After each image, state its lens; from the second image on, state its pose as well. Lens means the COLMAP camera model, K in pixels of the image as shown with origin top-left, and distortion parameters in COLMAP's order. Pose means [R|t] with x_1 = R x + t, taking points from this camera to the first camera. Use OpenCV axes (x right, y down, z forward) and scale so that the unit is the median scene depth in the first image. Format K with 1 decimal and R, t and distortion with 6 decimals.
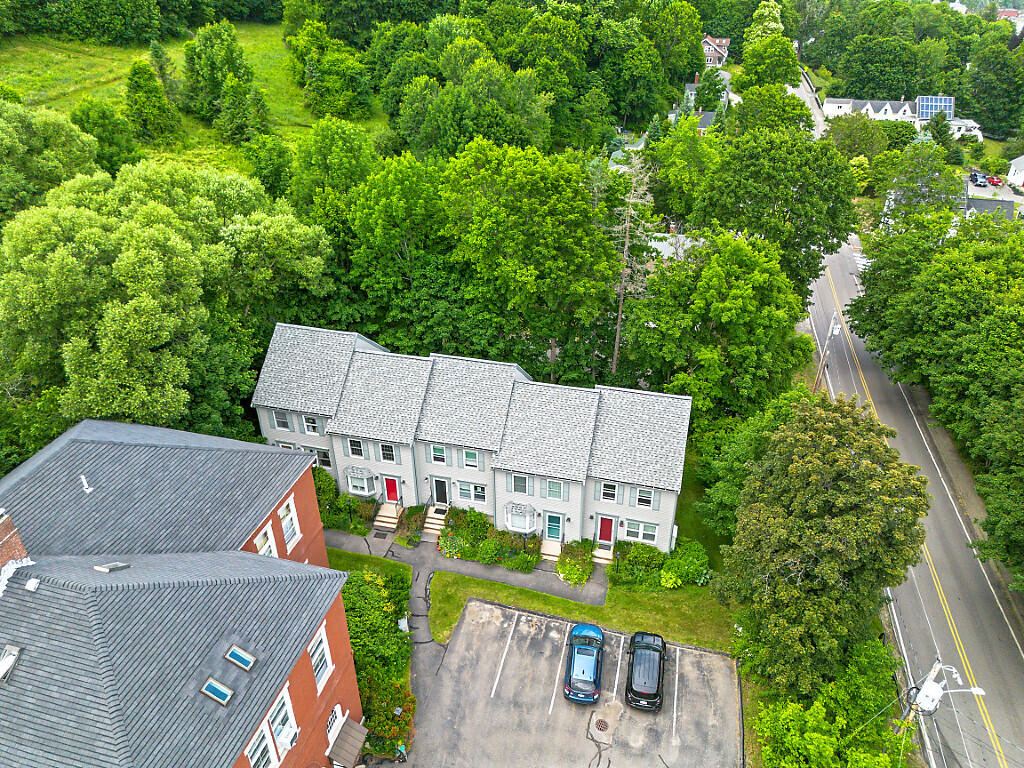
lens RADIAL K [[706.9, 0, 507.4], [0, 706.9, 383.1], [0, 0, 1]] dist [0.048744, -0.013437]
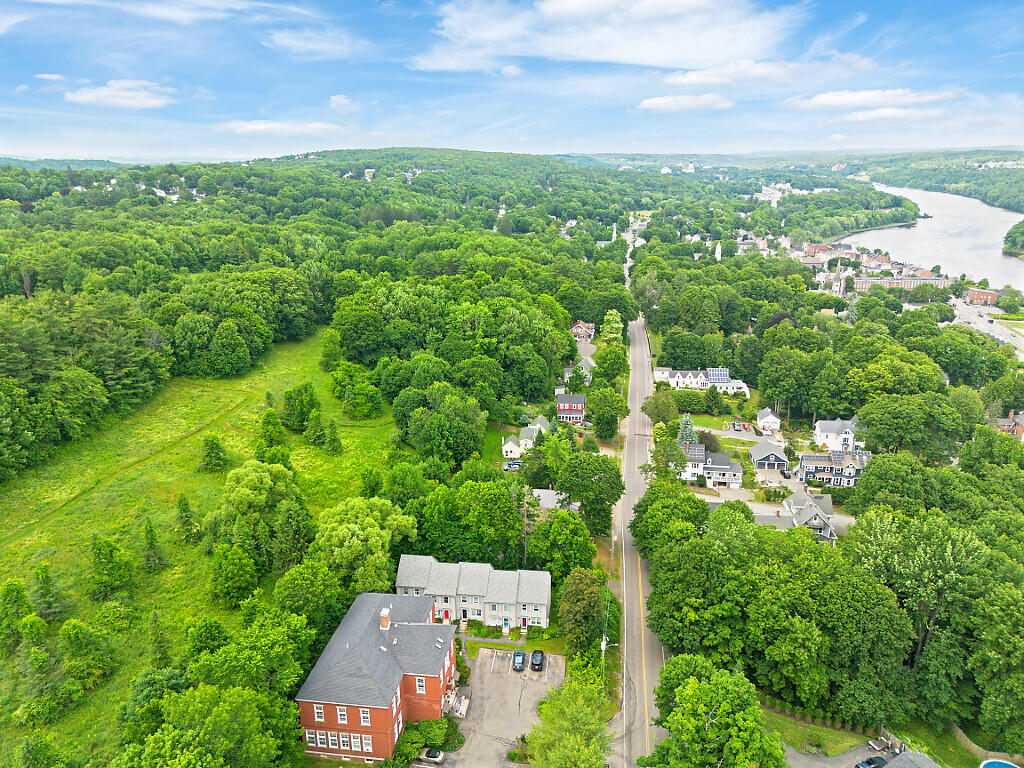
lens RADIAL K [[706.9, 0, 521.9], [0, 706.9, 384.5], [0, 0, 1]] dist [0.048744, -0.013437]
pose [[0.990793, -0.034361, 0.130951, -0.206455], [0.065435, 0.968317, -0.241000, -0.030299], [-0.118521, 0.247350, 0.961650, -1.932852]]
